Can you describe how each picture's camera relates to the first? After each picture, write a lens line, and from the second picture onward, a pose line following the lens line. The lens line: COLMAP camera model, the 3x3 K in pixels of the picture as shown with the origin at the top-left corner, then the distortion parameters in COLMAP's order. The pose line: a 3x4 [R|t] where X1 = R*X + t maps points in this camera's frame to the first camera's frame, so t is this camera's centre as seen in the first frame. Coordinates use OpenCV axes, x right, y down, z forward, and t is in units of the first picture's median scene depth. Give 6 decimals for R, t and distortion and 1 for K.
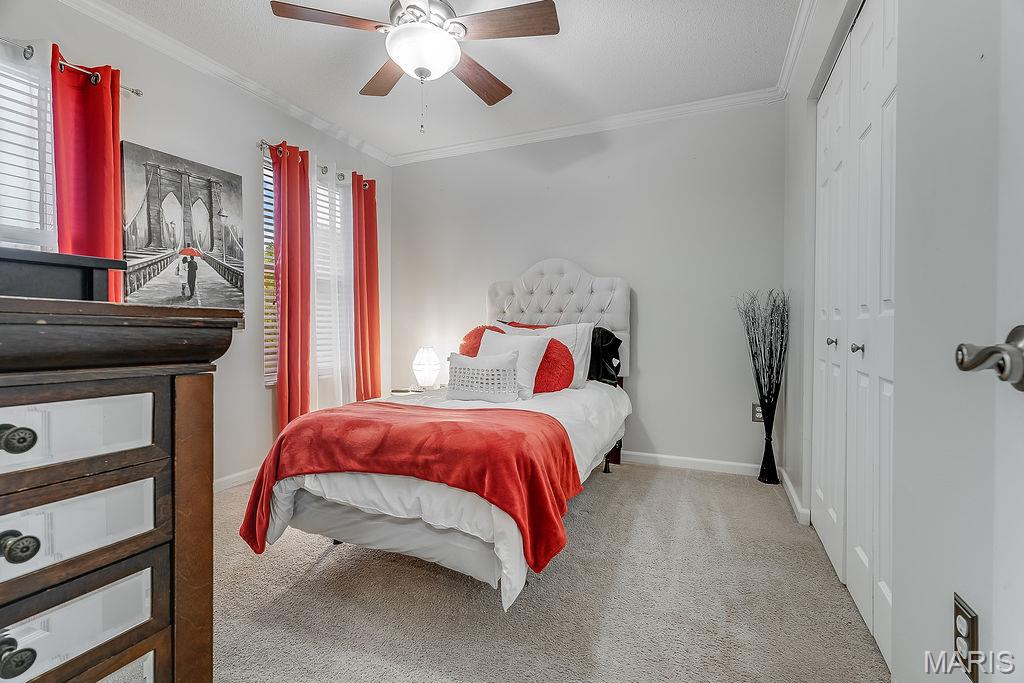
lens RADIAL K [[459.3, 0, 512.0], [0, 459.3, 341.5], [0, 0, 1]] dist [-0.012184, 0.007255]
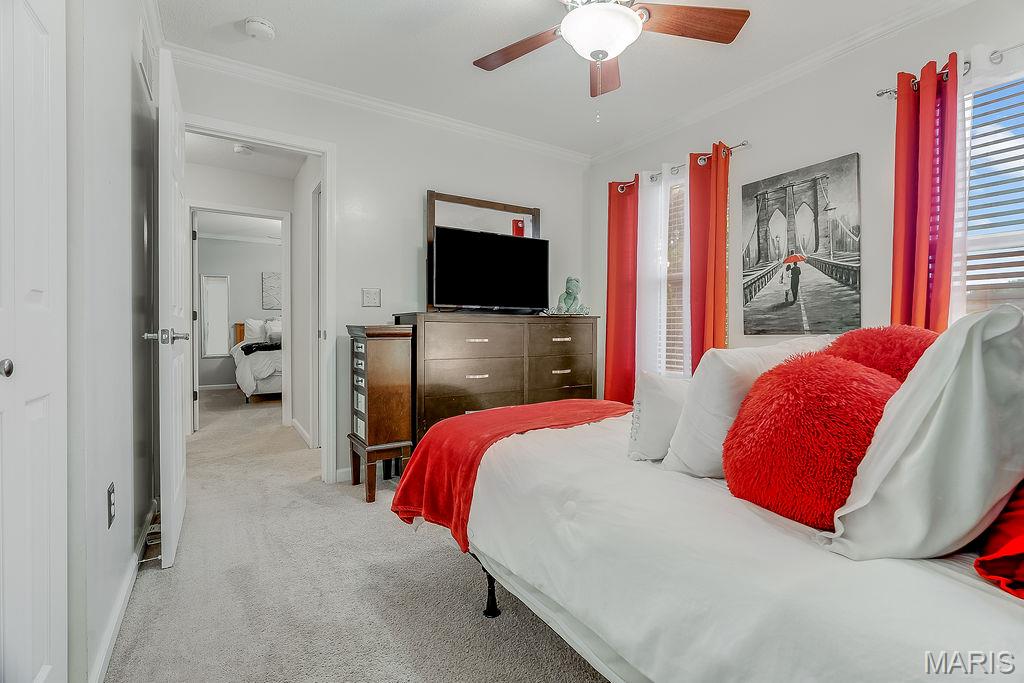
lens RADIAL K [[459.3, 0, 512.0], [0, 459.3, 341.5], [0, 0, 1]] dist [-0.012184, 0.007255]
pose [[-0.557273, 0.014178, -0.830208, 0.517948], [-0.030365, 0.998837, 0.037440, -0.028543], [0.829774, 0.046074, -0.556195, 1.066422]]
